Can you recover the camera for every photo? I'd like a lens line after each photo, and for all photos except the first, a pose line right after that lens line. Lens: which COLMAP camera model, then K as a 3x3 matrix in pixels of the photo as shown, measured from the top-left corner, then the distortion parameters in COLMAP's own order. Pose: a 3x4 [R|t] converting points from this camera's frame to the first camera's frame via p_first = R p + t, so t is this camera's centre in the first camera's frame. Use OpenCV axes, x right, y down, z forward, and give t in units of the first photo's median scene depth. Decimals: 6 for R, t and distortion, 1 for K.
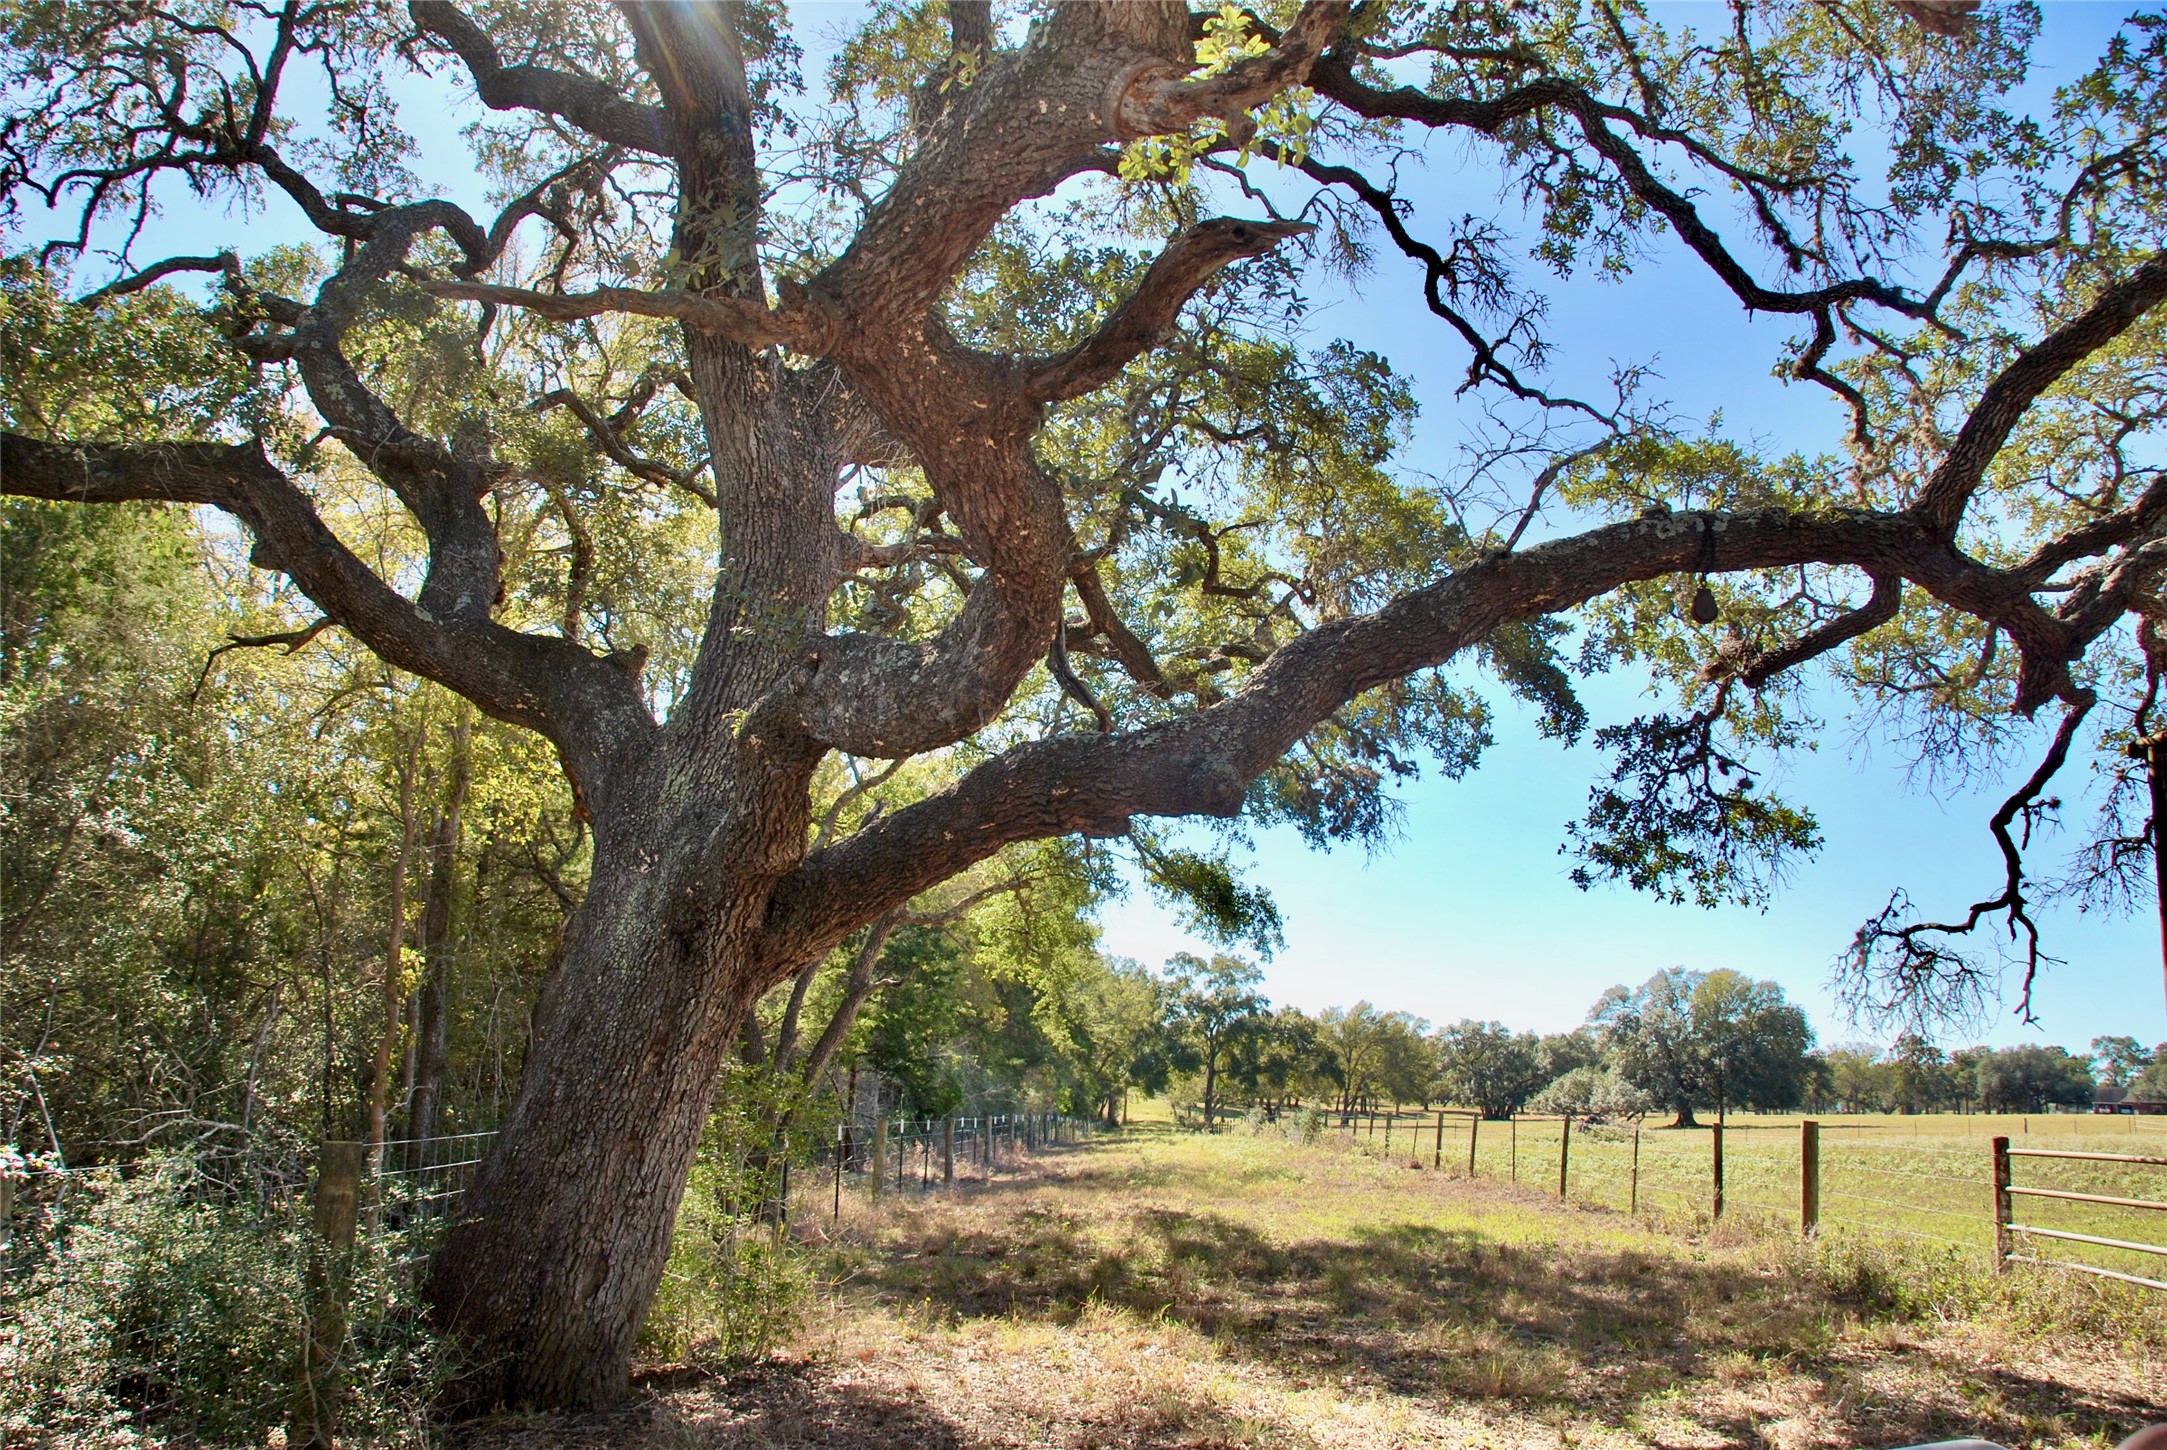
lens RADIAL K [[1381.5, 0, 1075.7], [0, 1381.5, 752.7], [0, 0, 1]] dist [-0.094796, 0.061145]
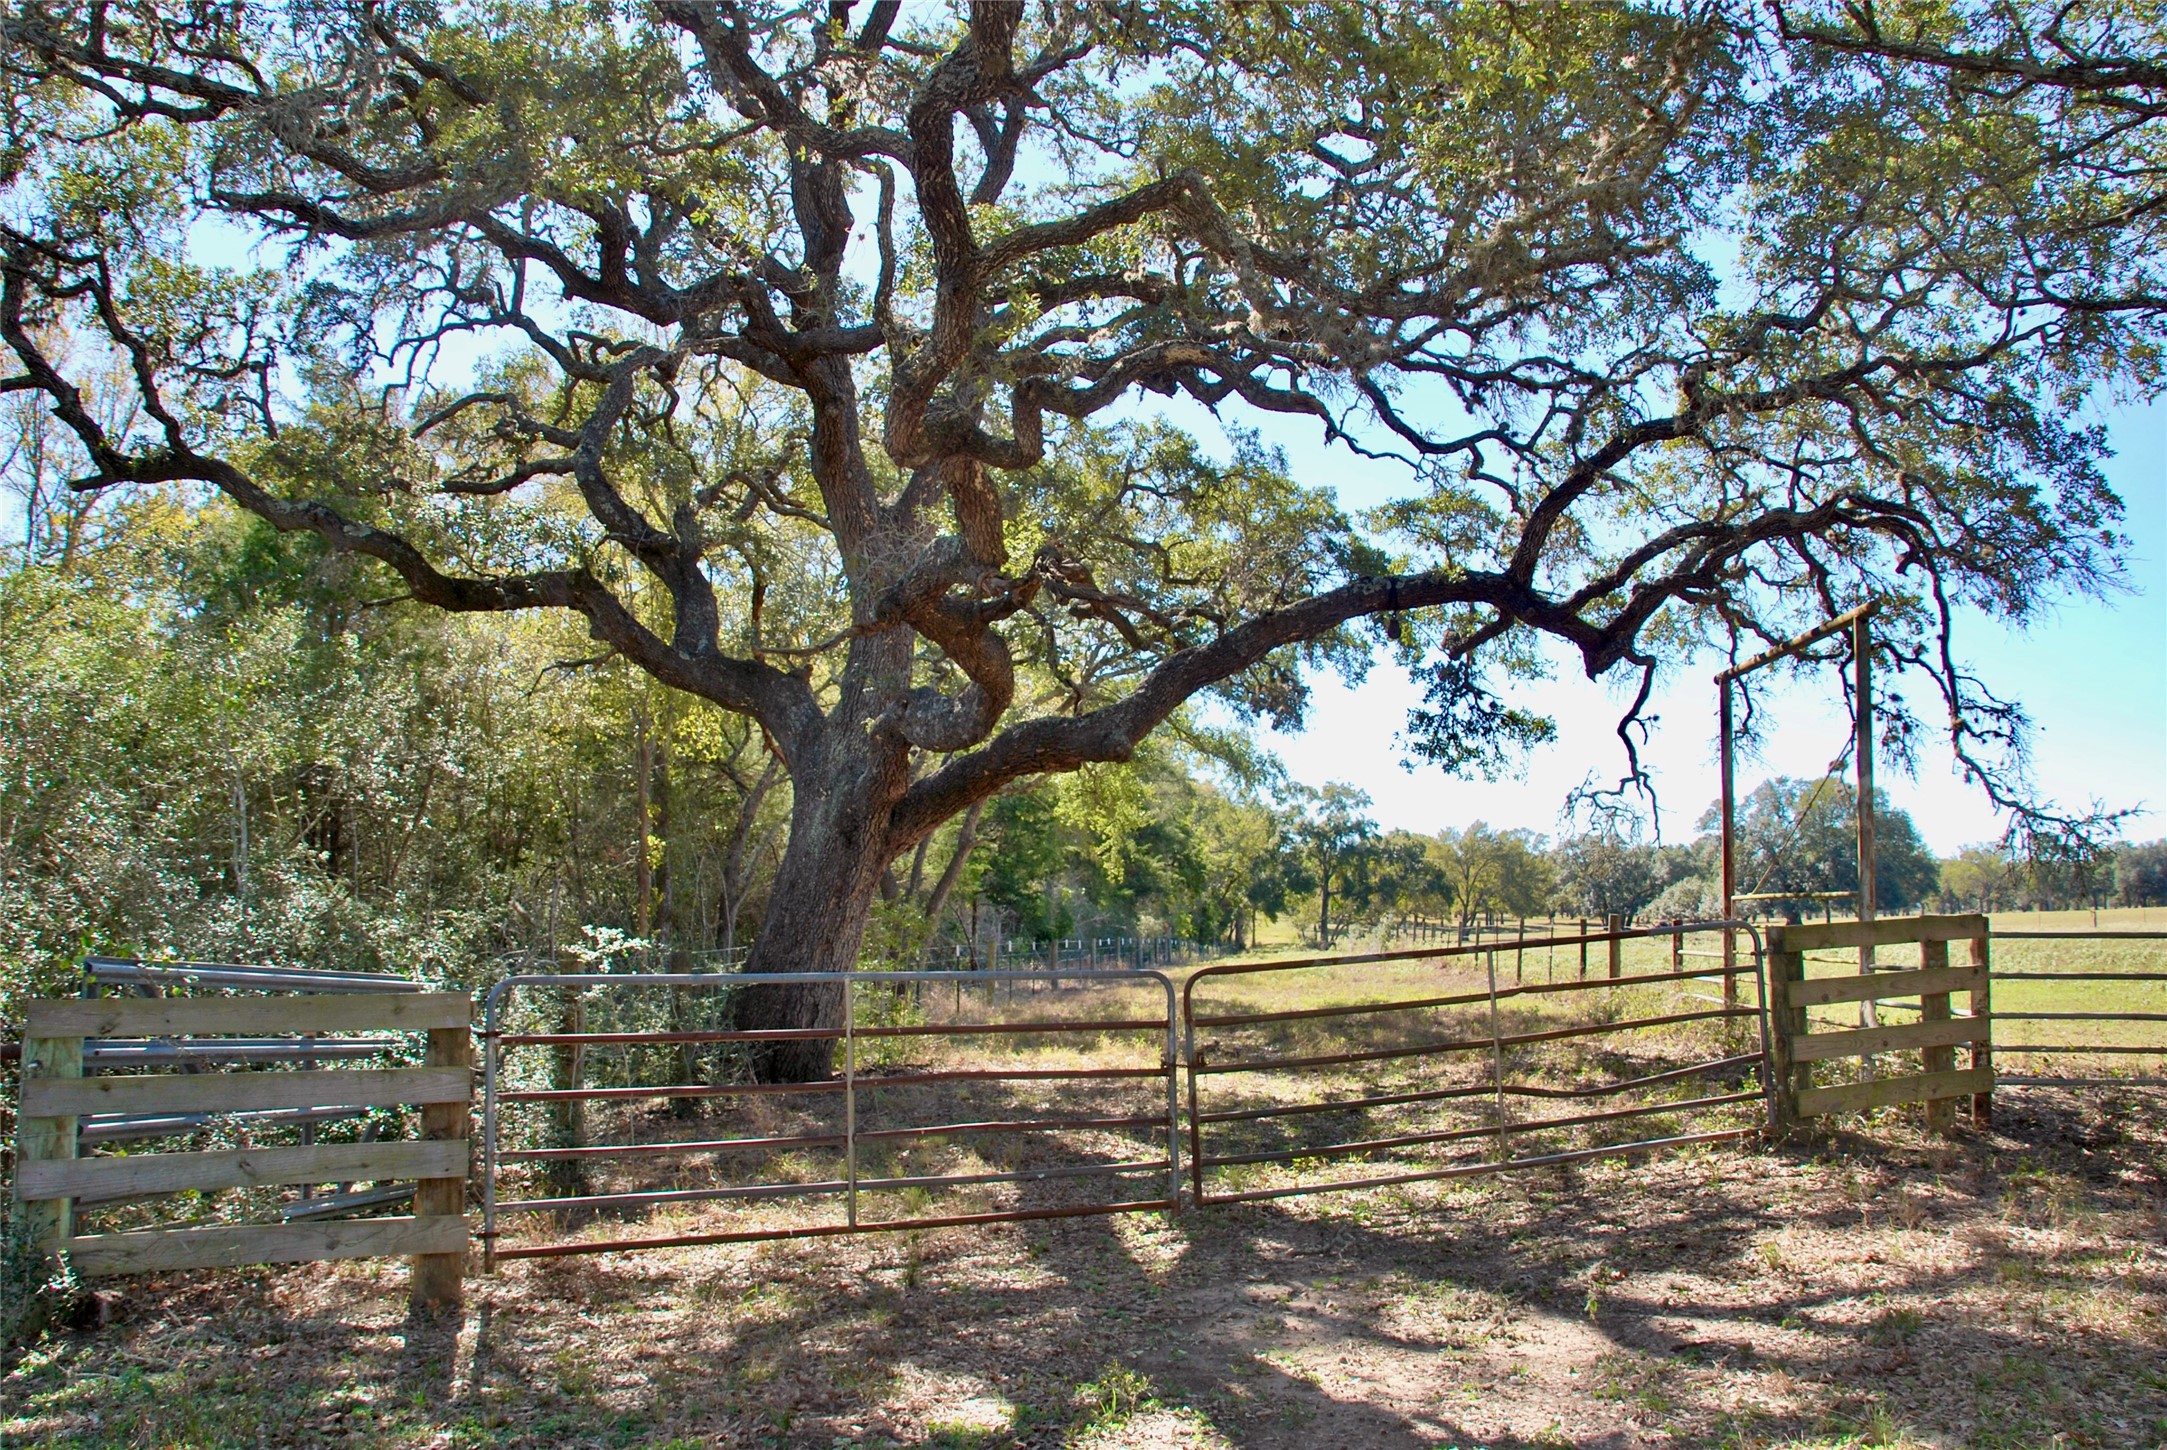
lens RADIAL K [[1381.5, 0, 1075.7], [0, 1381.5, 752.7], [0, 0, 1]] dist [-0.094796, 0.061145]
pose [[0.994501, -0.049155, -0.092471, 0.052637], [0.059925, 0.991256, 0.117557, -0.047979], [0.085884, -0.122452, 0.988751, -0.216785]]
